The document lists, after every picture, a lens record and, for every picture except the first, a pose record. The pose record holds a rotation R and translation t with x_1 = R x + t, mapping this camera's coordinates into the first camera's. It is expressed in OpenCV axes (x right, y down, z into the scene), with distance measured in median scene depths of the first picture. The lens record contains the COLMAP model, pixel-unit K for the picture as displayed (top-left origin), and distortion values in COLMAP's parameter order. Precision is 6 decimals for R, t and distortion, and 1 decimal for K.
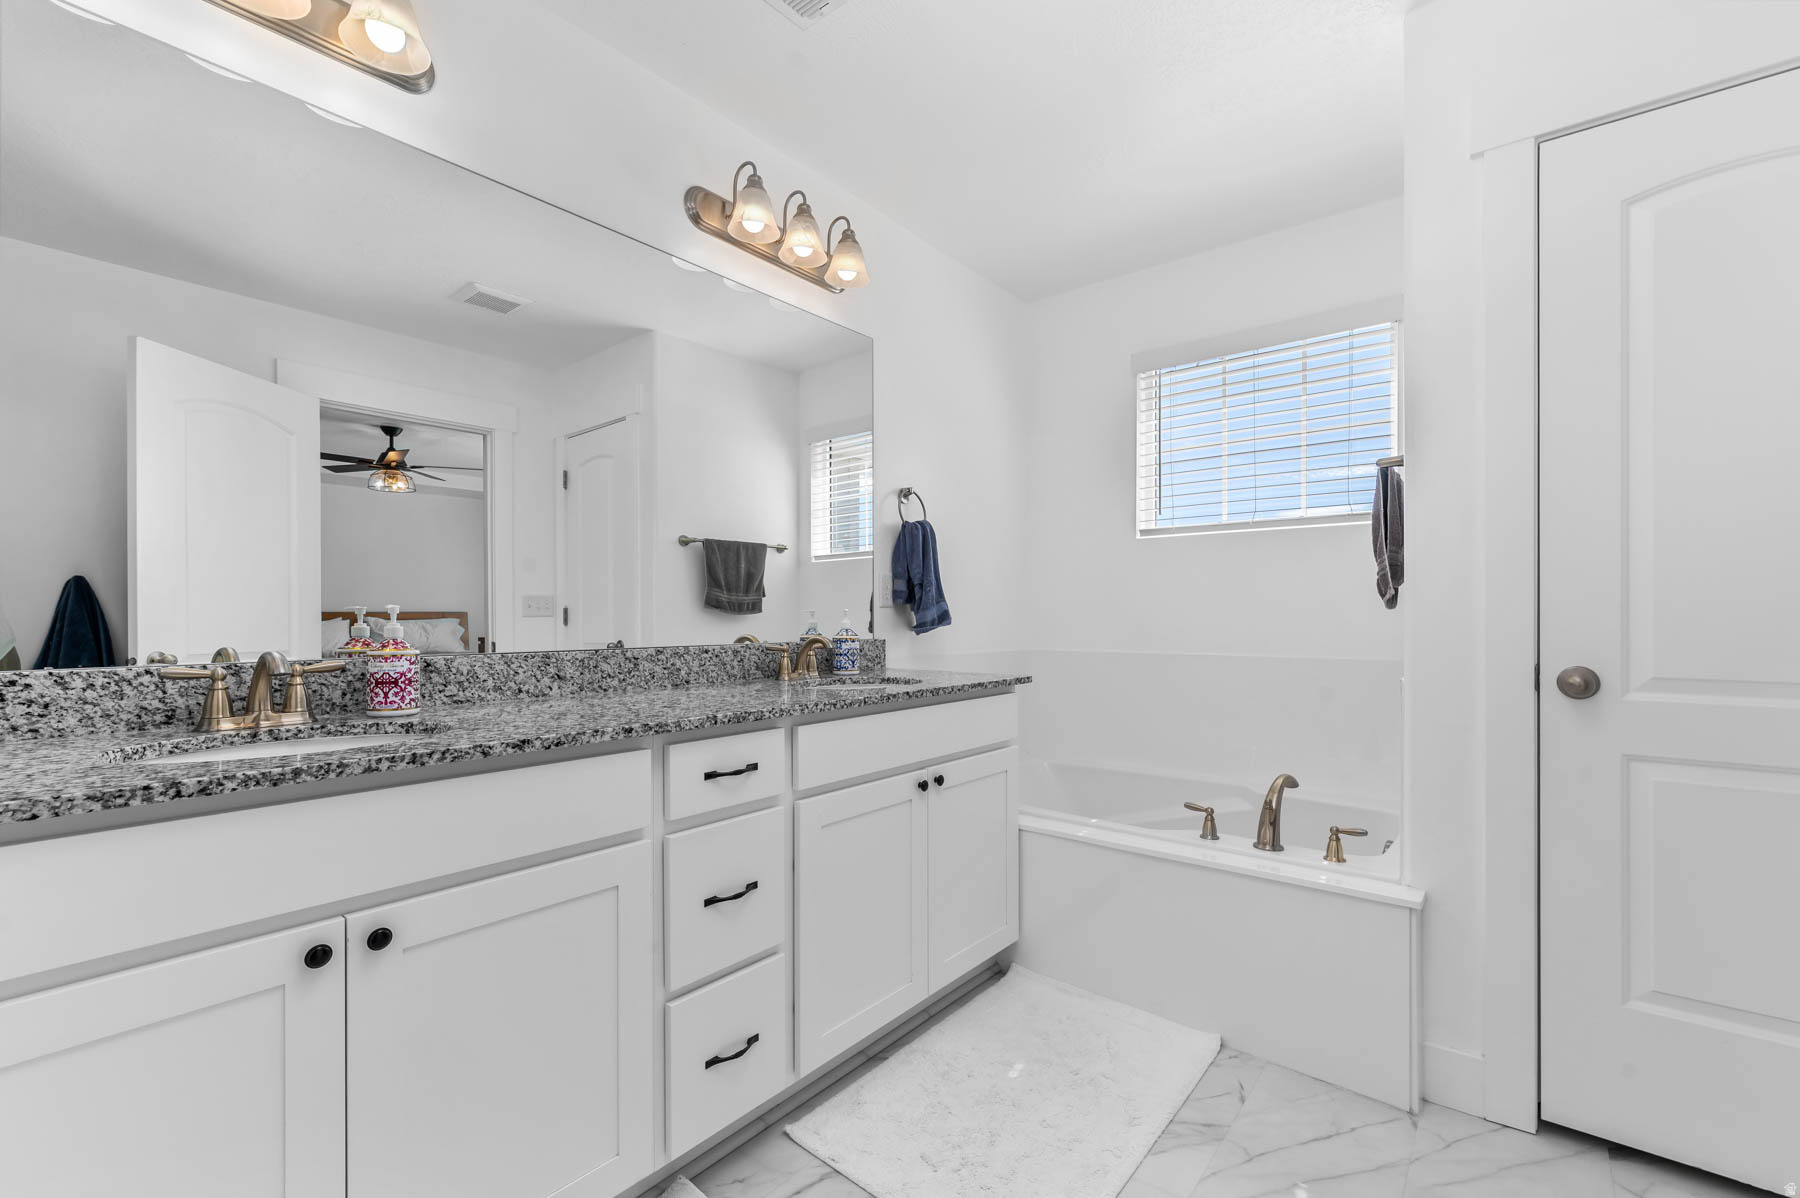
lens RADIAL K [[777.0, 0, 900.6], [0, 777.0, 613.2], [0, 0, 1]] dist [-0.003240, -0.000263]
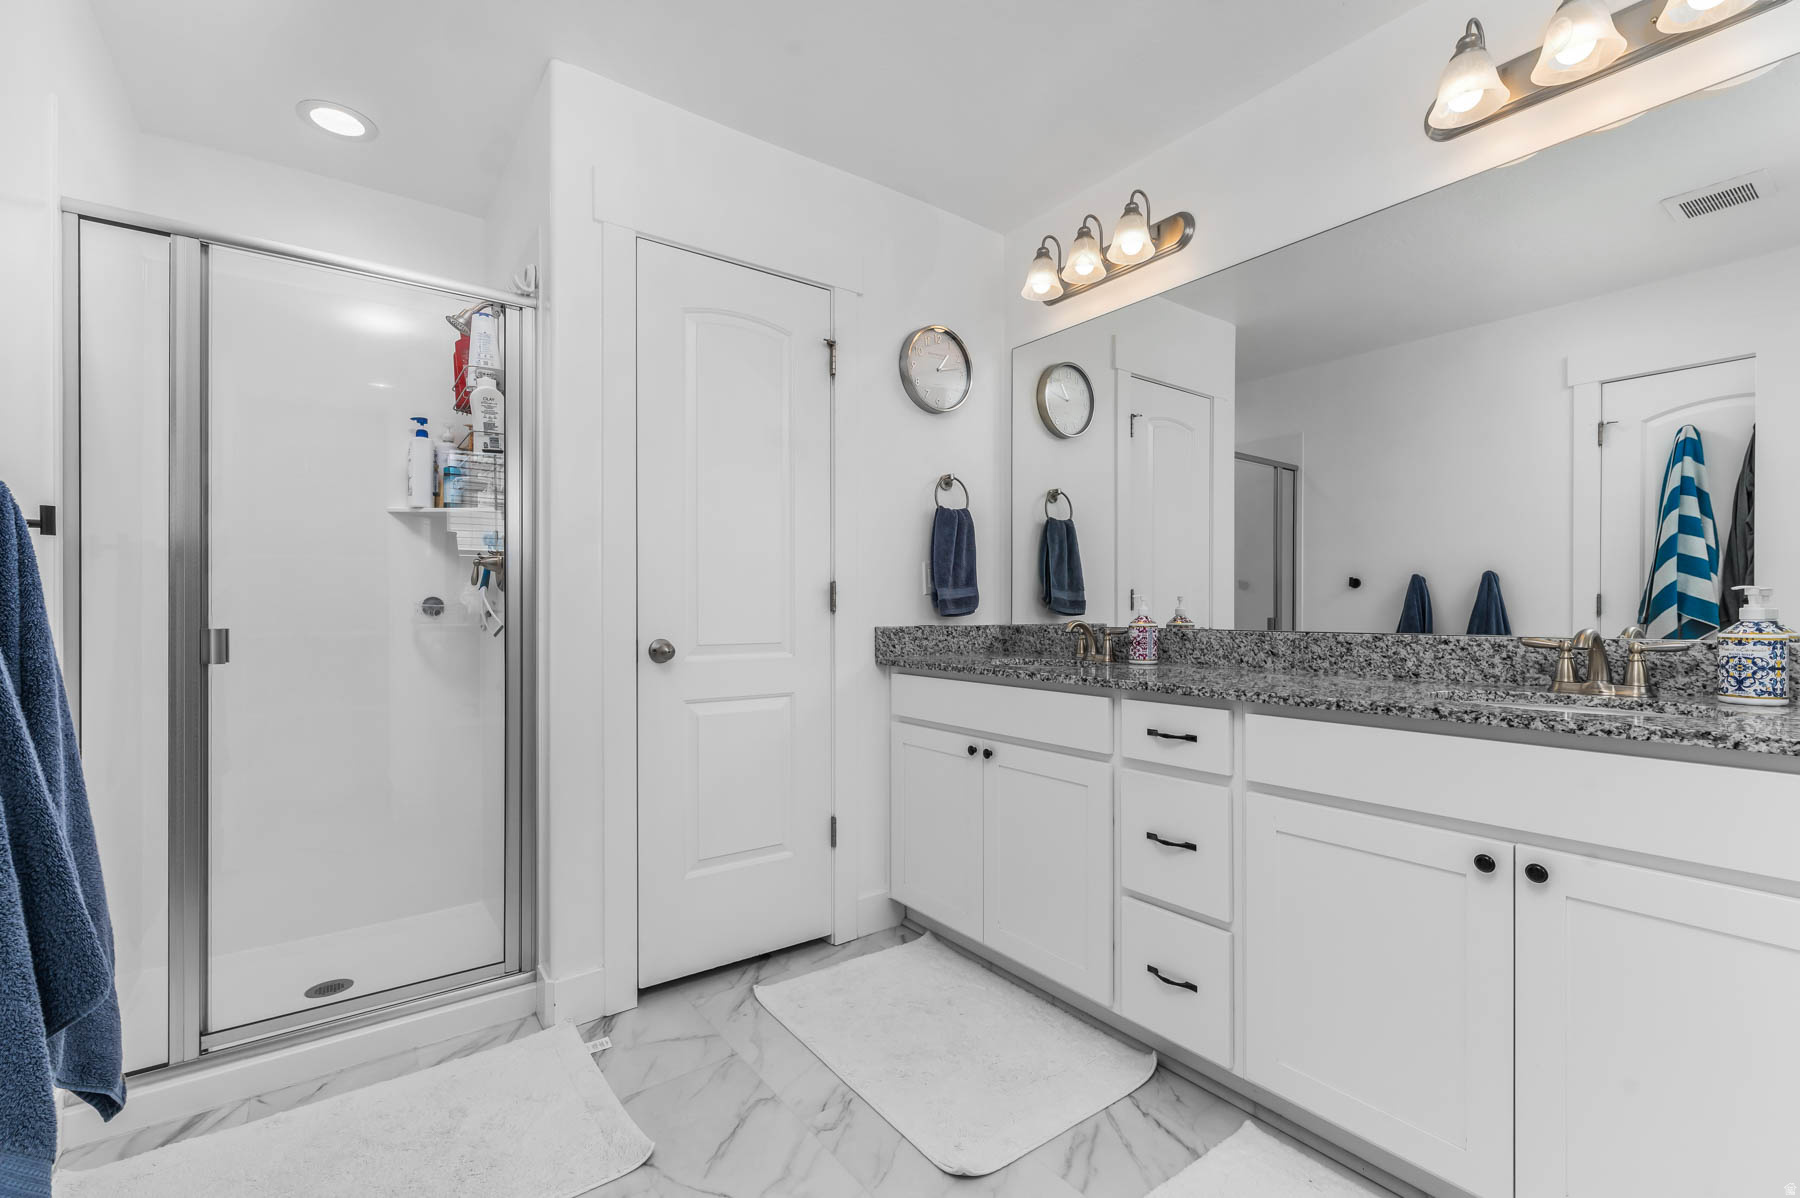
lens RADIAL K [[777.0, 0, 902.2], [0, 777.0, 605.4], [0, 0, 1]] dist [-0.003240, -0.000263]
pose [[-0.246595, -0.000311, -0.969119, 0.809499], [0.004840, 0.999987, -0.001553, 0.009126], [0.969107, -0.005073, -0.246590, 0.730283]]
